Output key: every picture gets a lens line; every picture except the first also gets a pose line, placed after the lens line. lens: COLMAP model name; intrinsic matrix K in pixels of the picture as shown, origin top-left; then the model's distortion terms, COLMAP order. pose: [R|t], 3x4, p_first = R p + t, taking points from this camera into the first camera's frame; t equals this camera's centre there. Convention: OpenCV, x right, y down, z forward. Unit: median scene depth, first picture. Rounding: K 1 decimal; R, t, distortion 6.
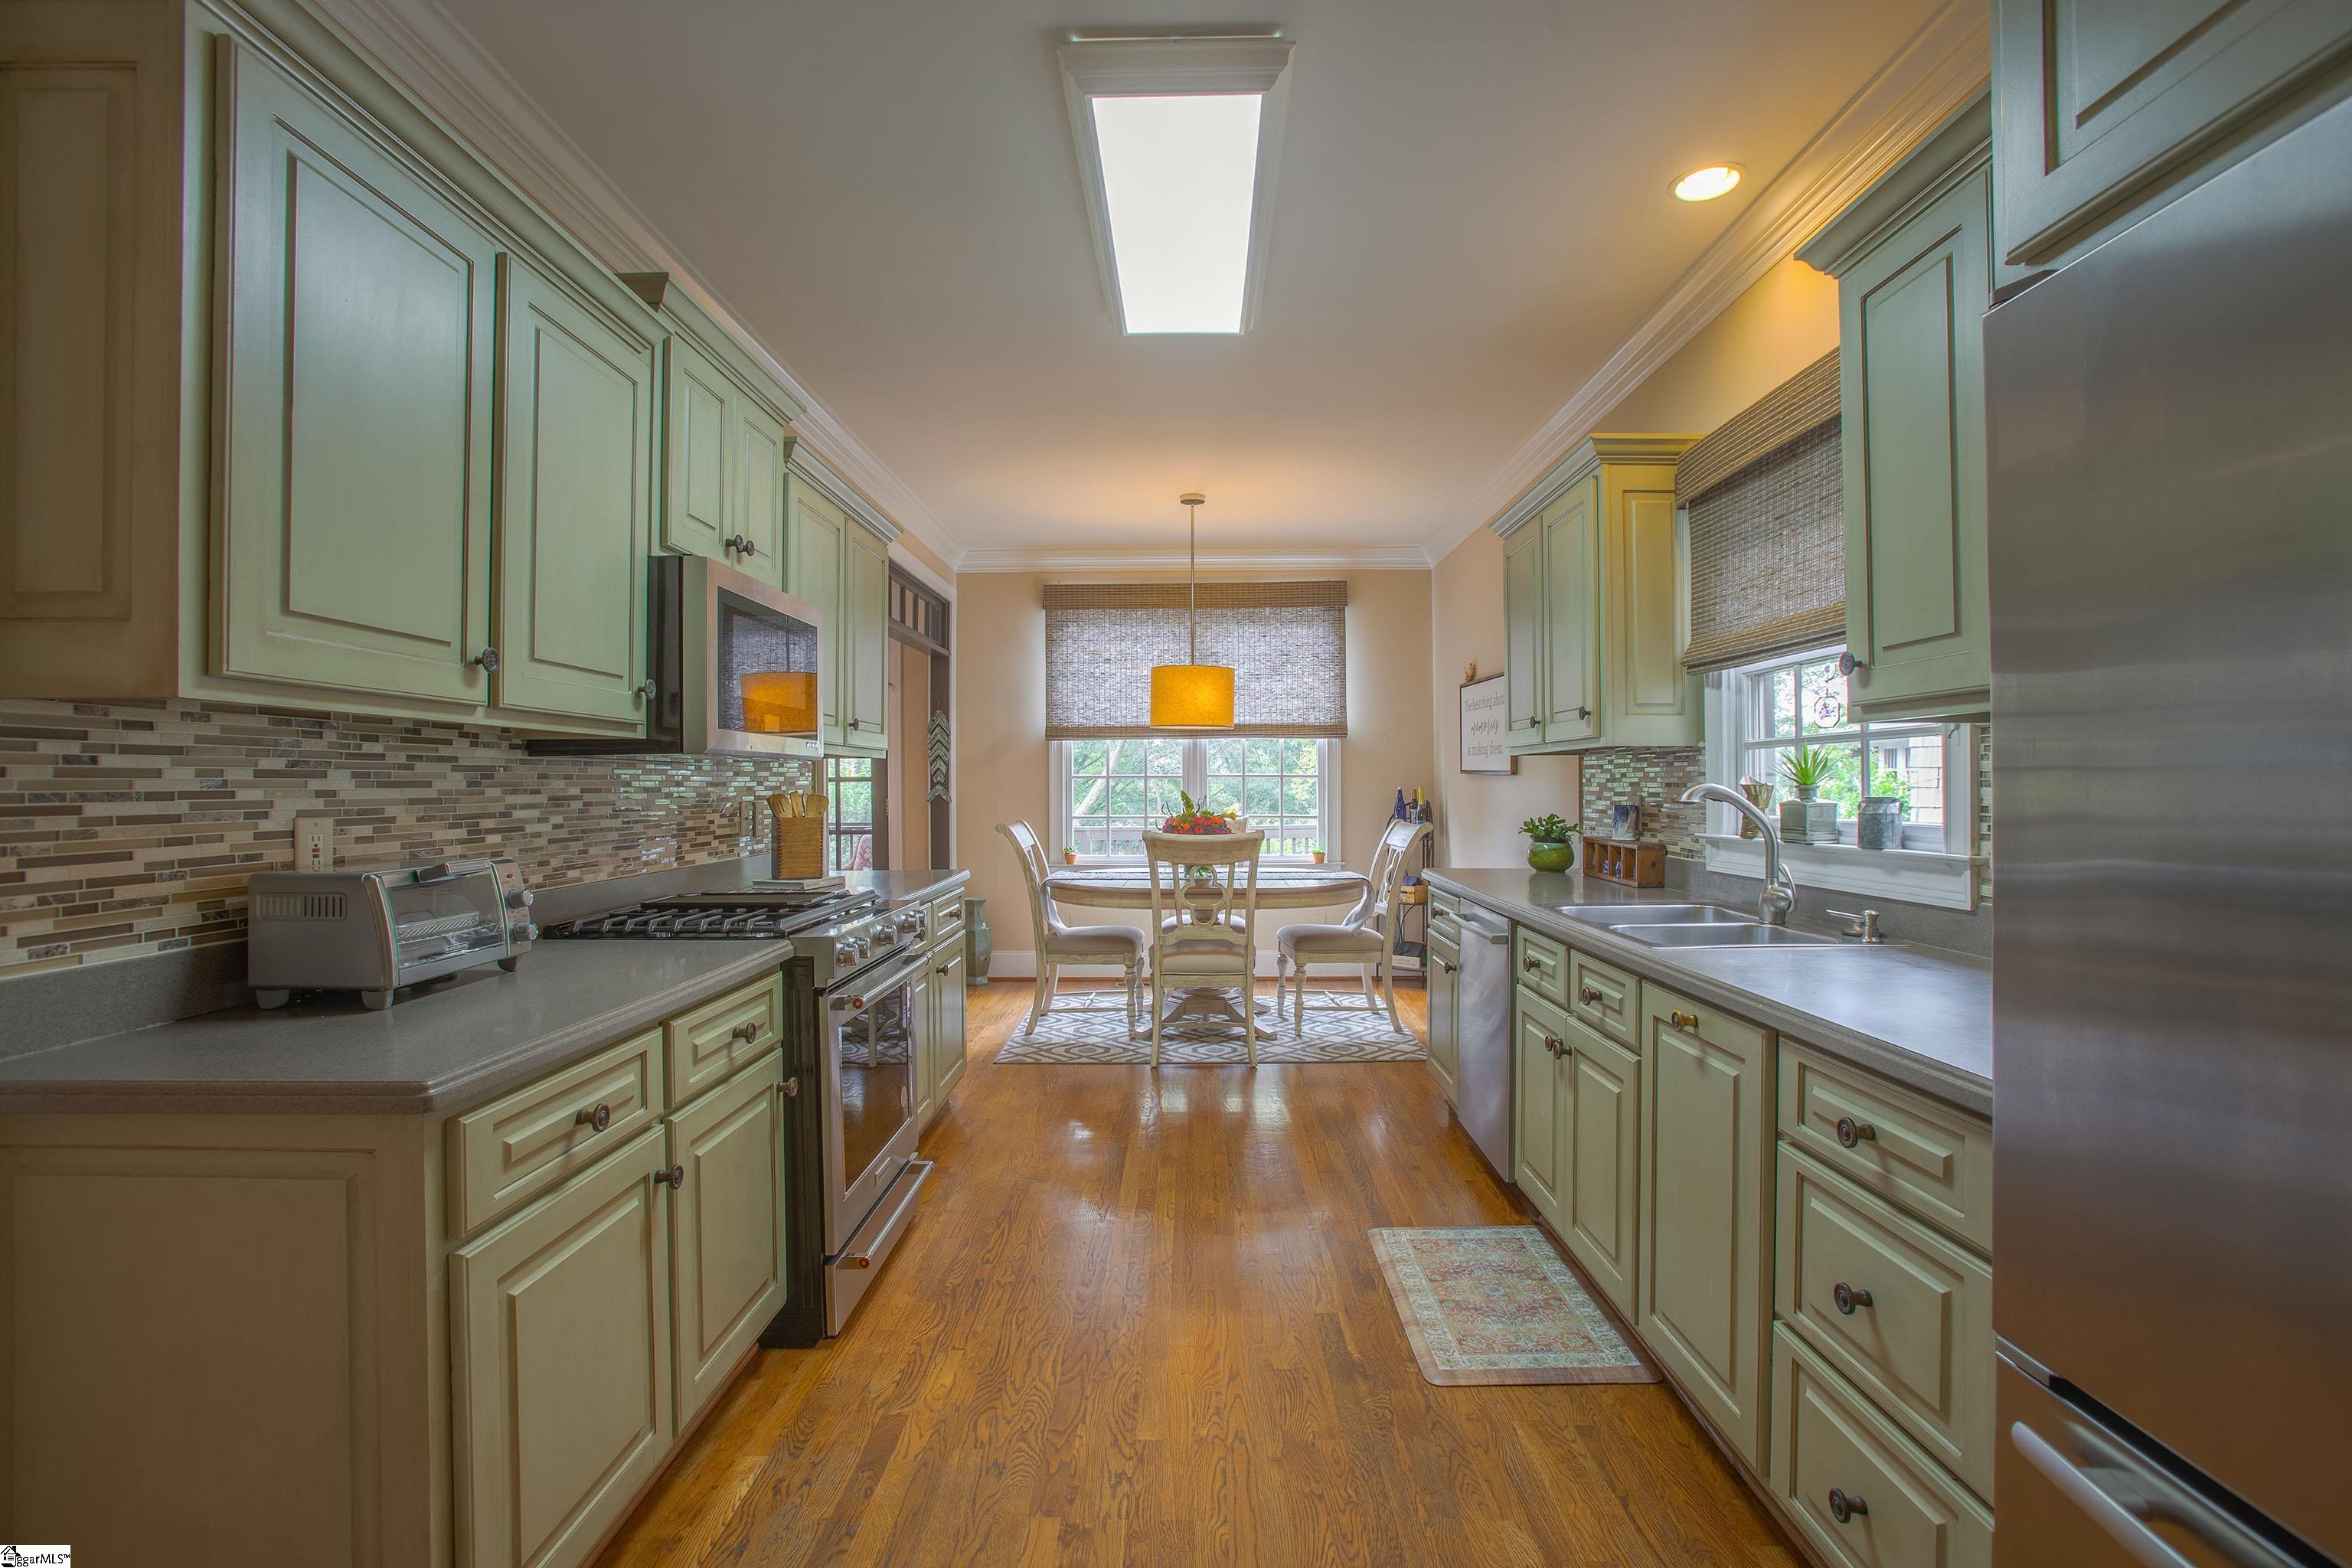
lens RADIAL K [[1071.2, 0, 1159.7], [0, 1071.2, 781.9], [0, 0, 1]] dist [-0.056613, 0.002529]
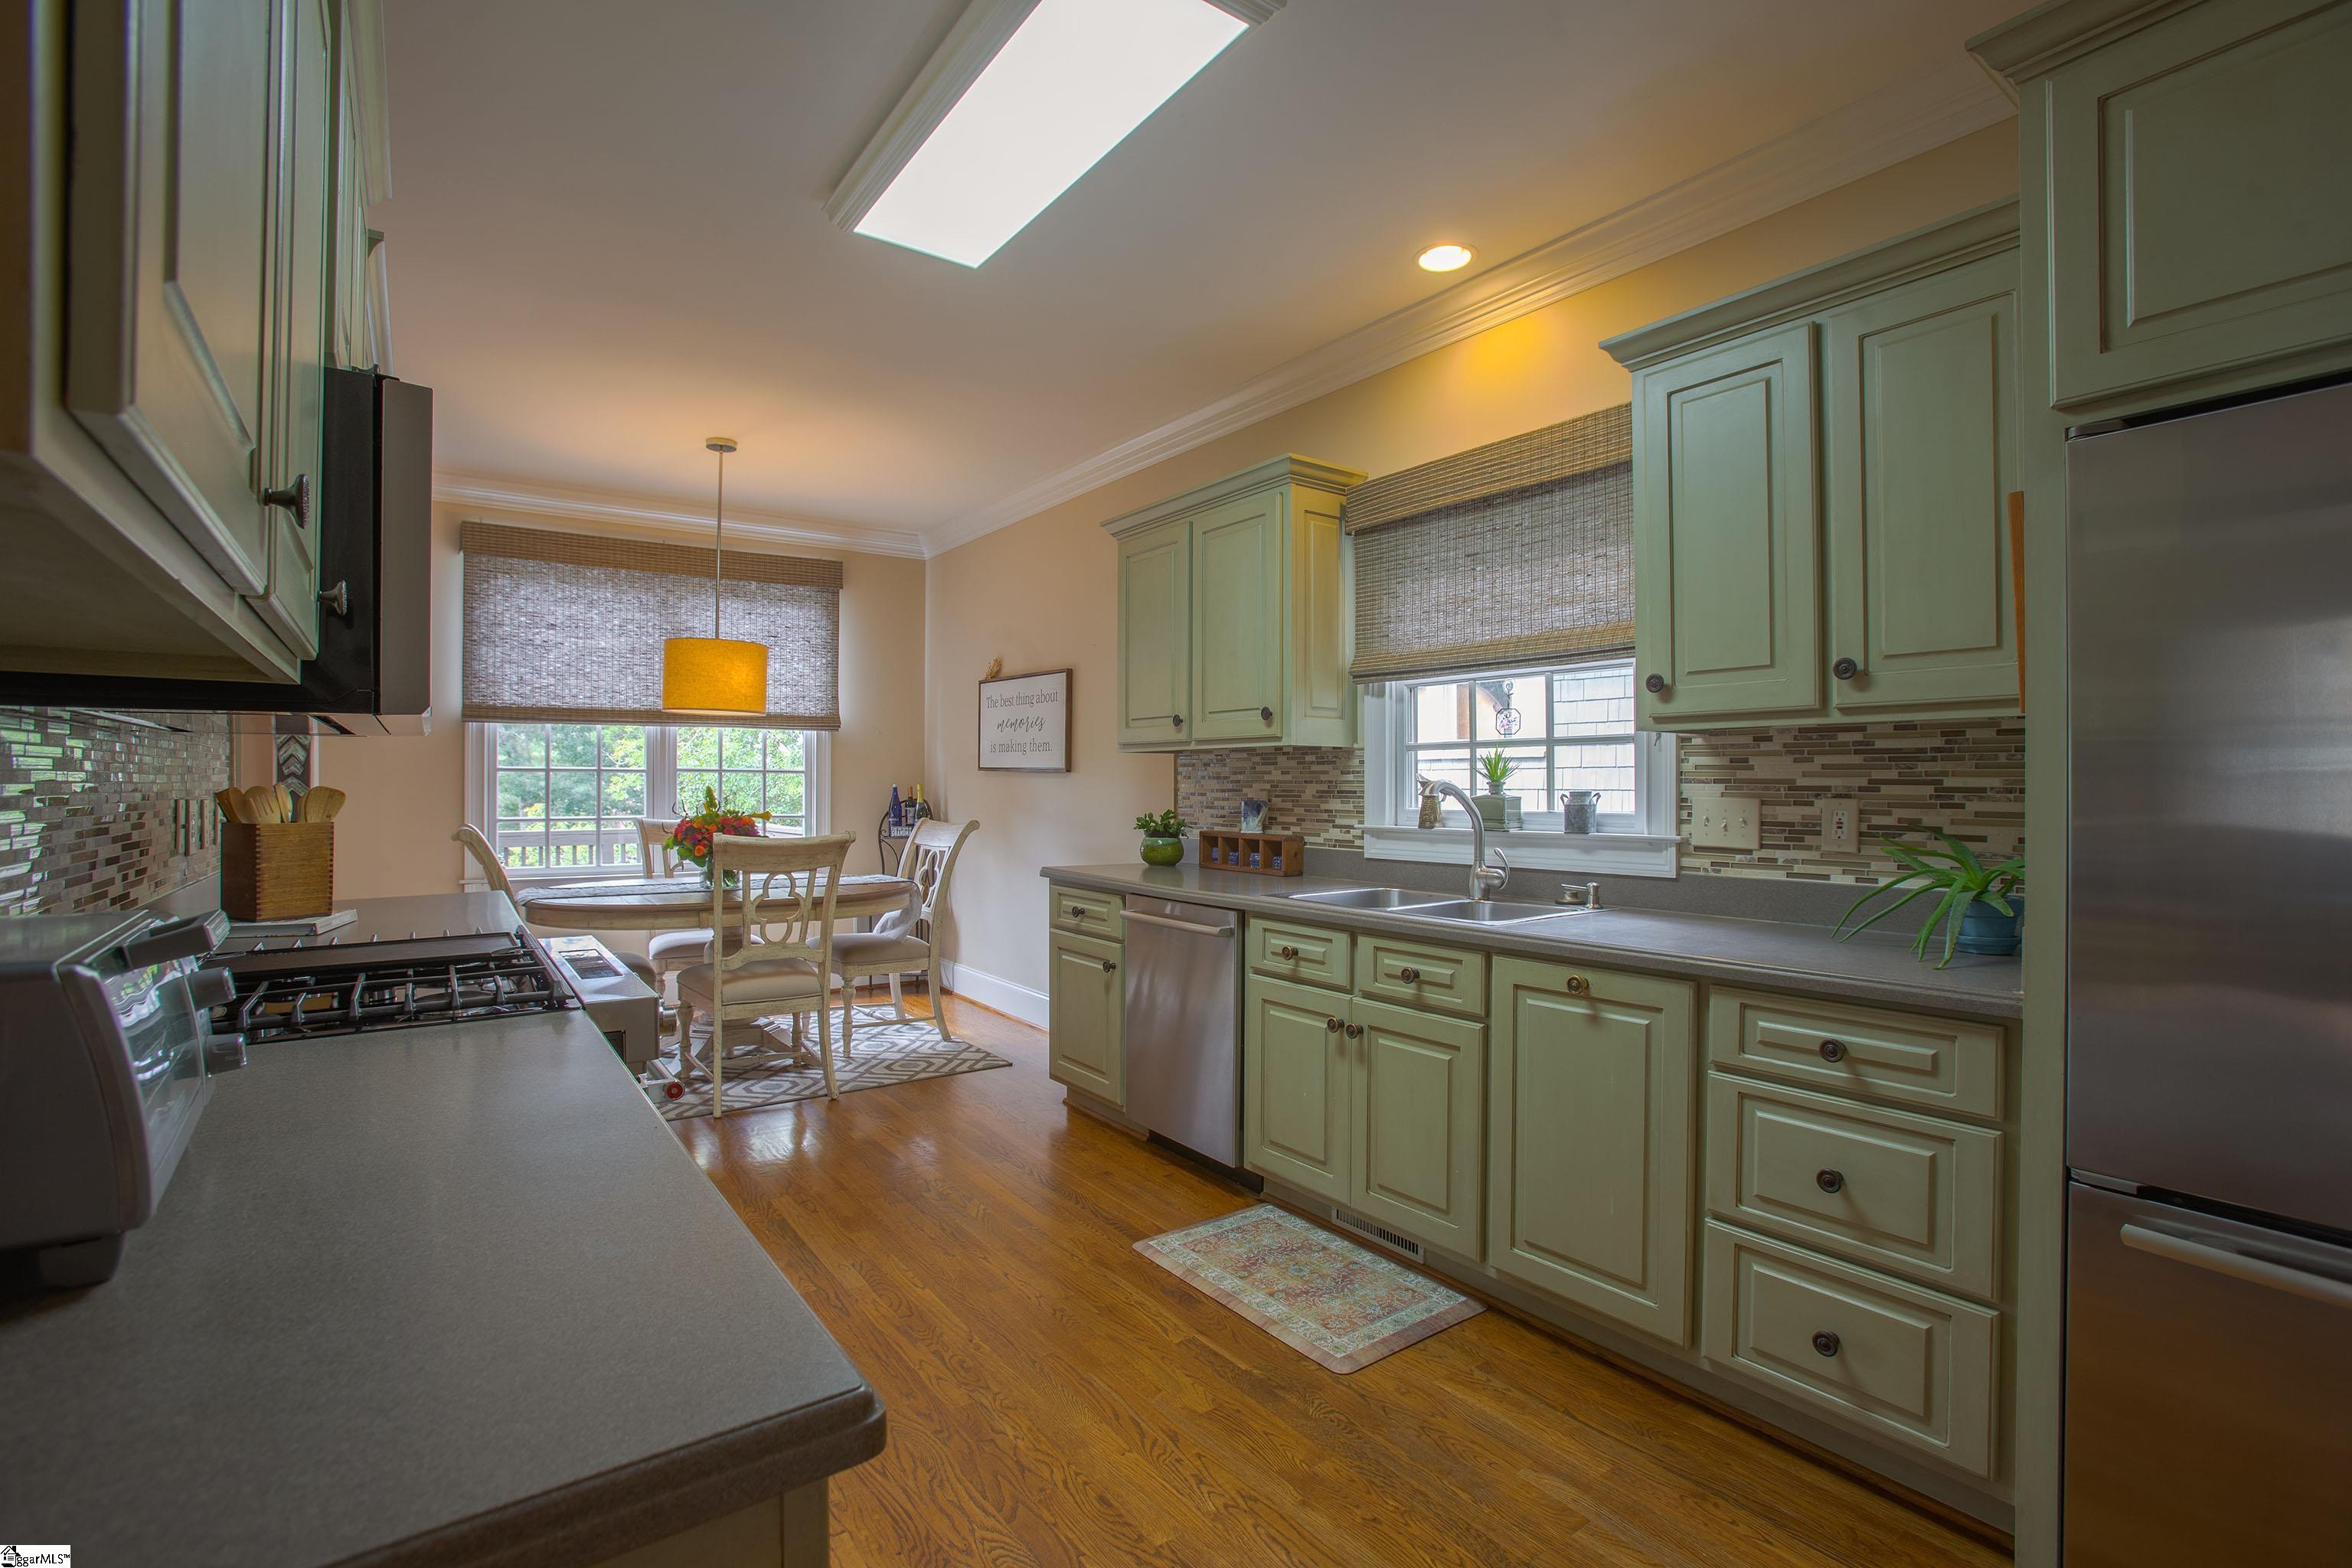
lens RADIAL K [[1071.2, 0, 1151.6], [0, 1071.2, 784.8], [0, 0, 1]] dist [-0.056613, 0.002529]
pose [[0.800702, 0.004019, 0.599050, -0.354181], [-0.005698, 0.999983, 0.000907, 0.006306], [-0.599036, -0.004140, 0.800711, 0.218212]]
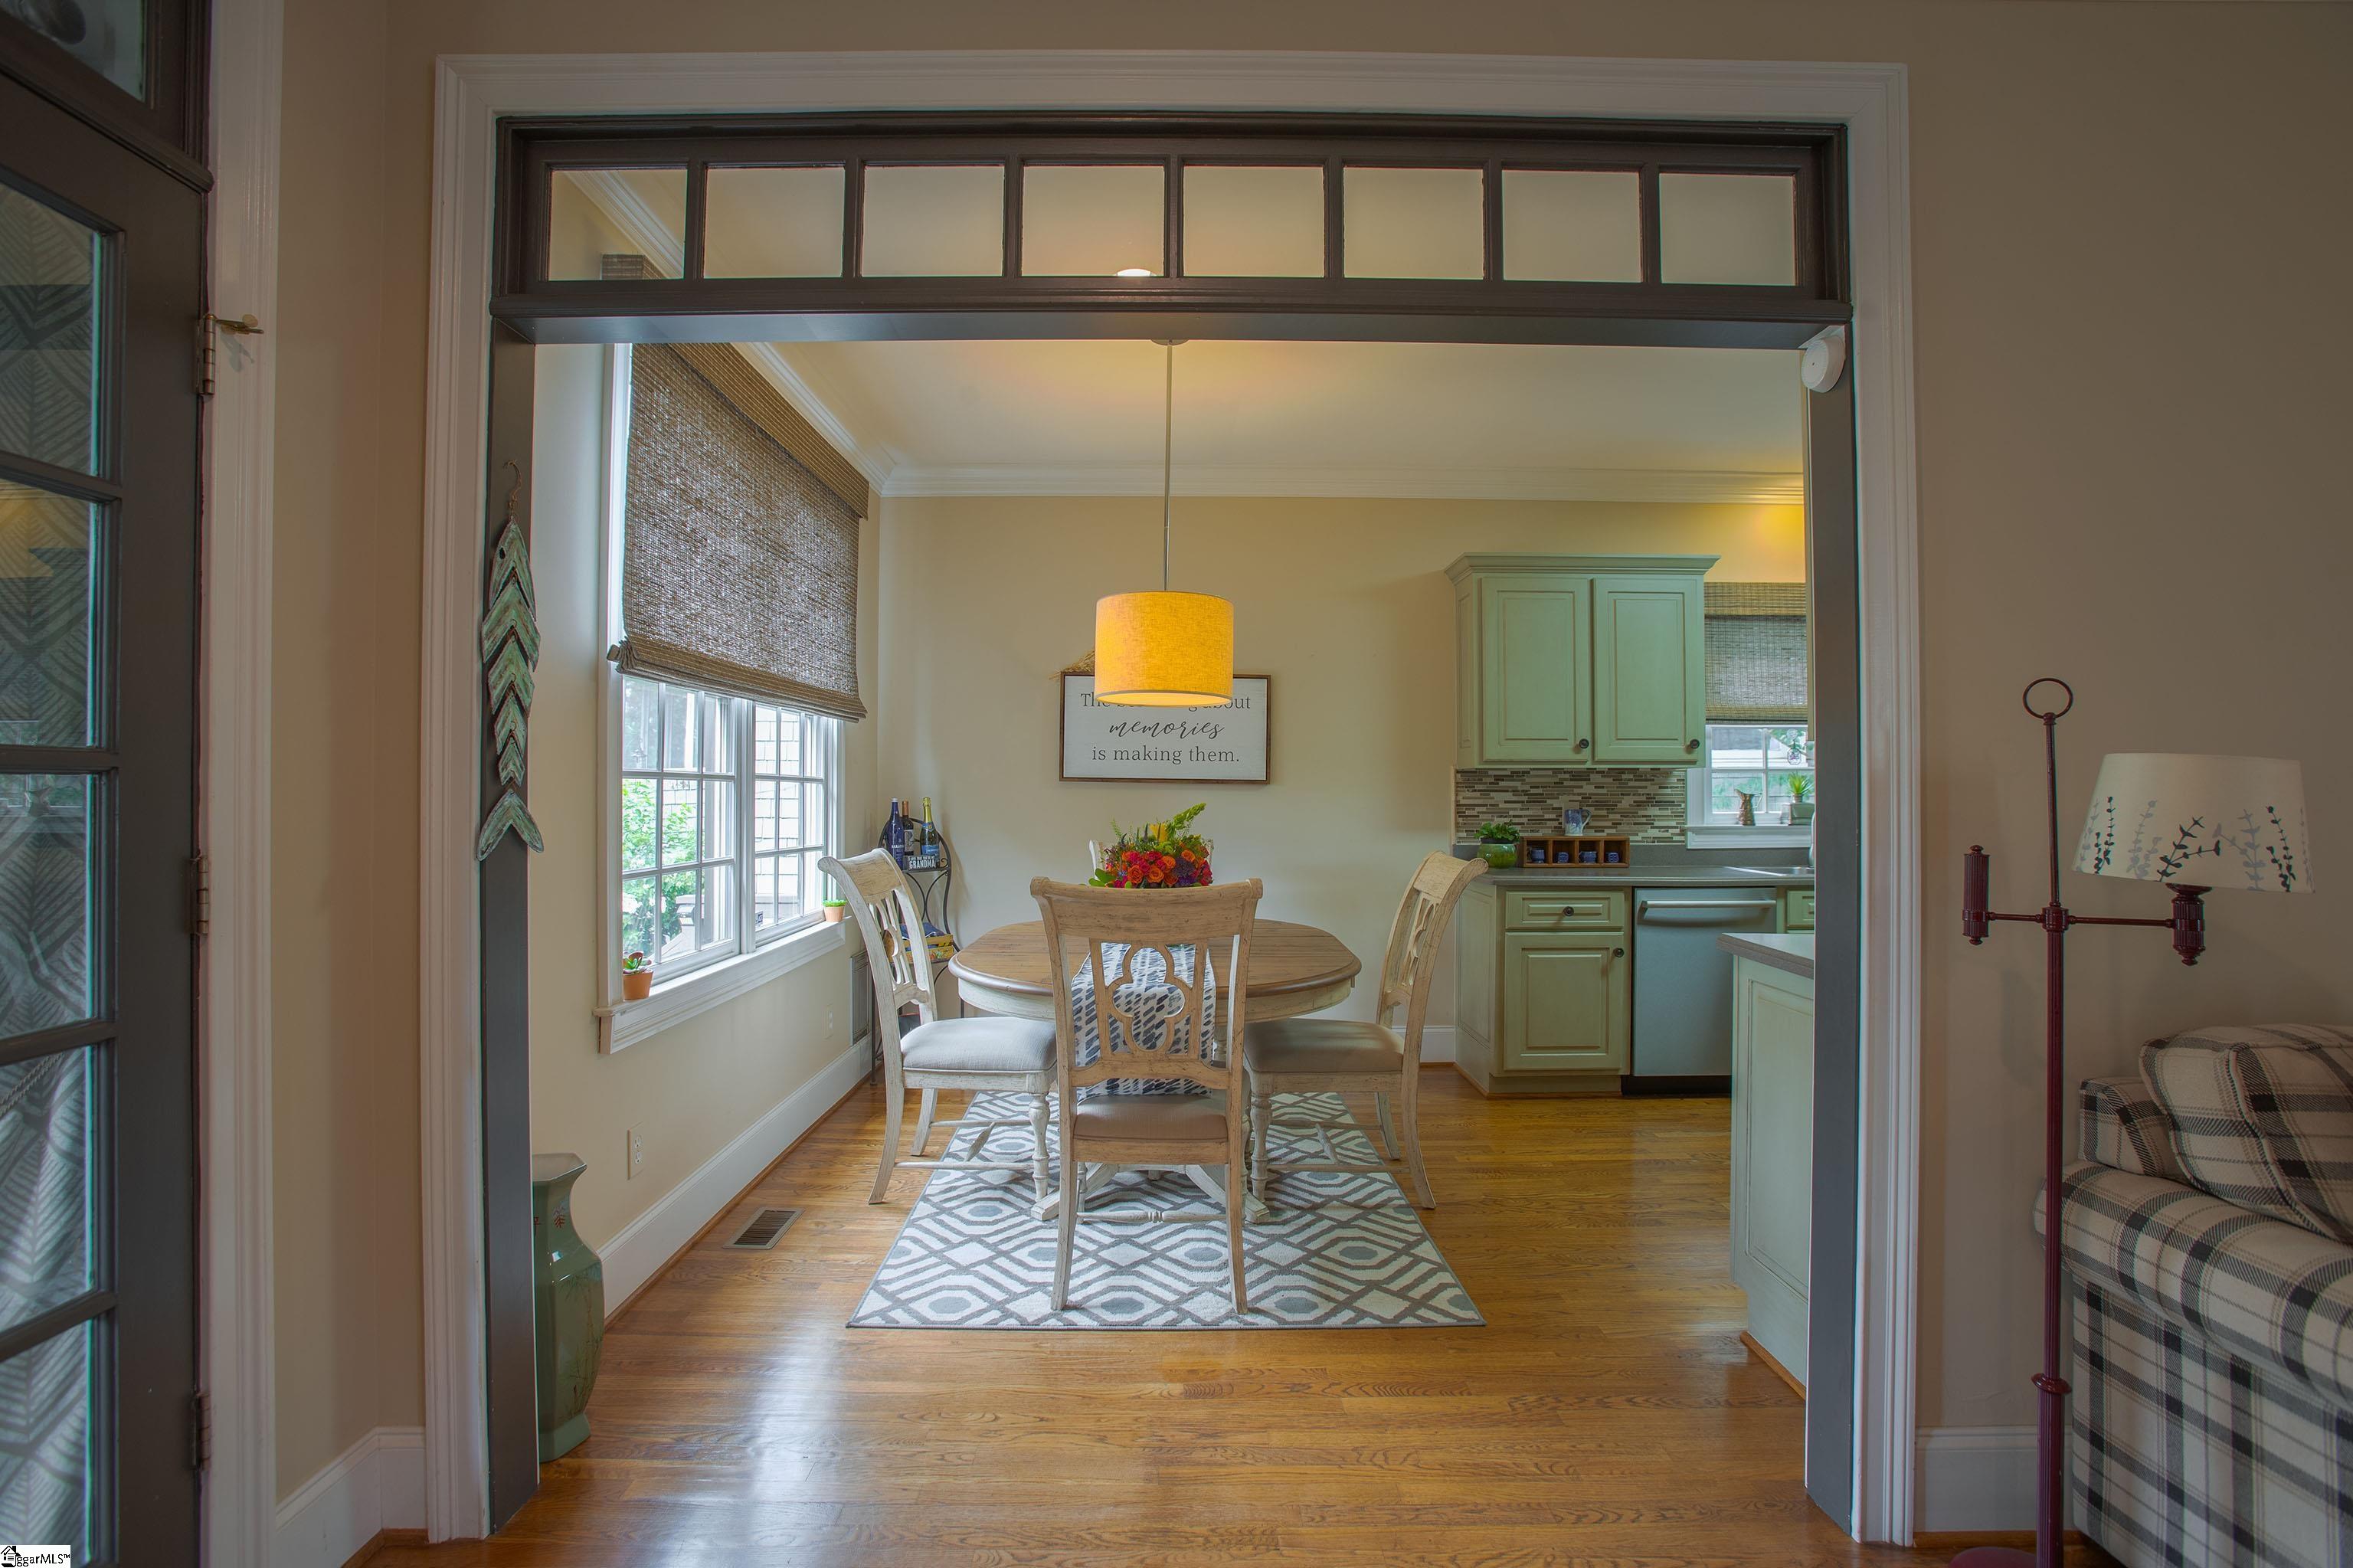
lens RADIAL K [[1071.7, 0, 1168.1], [0, 1071.7, 778.5], [0, 0, 1]] dist [-0.056613, 0.002529]
pose [[-0.032847, 0.015159, 0.999345, -1.043298], [-0.003797, 0.999876, -0.015291, 0.006191], [-0.999453, -0.004297, -0.032785, 1.835485]]
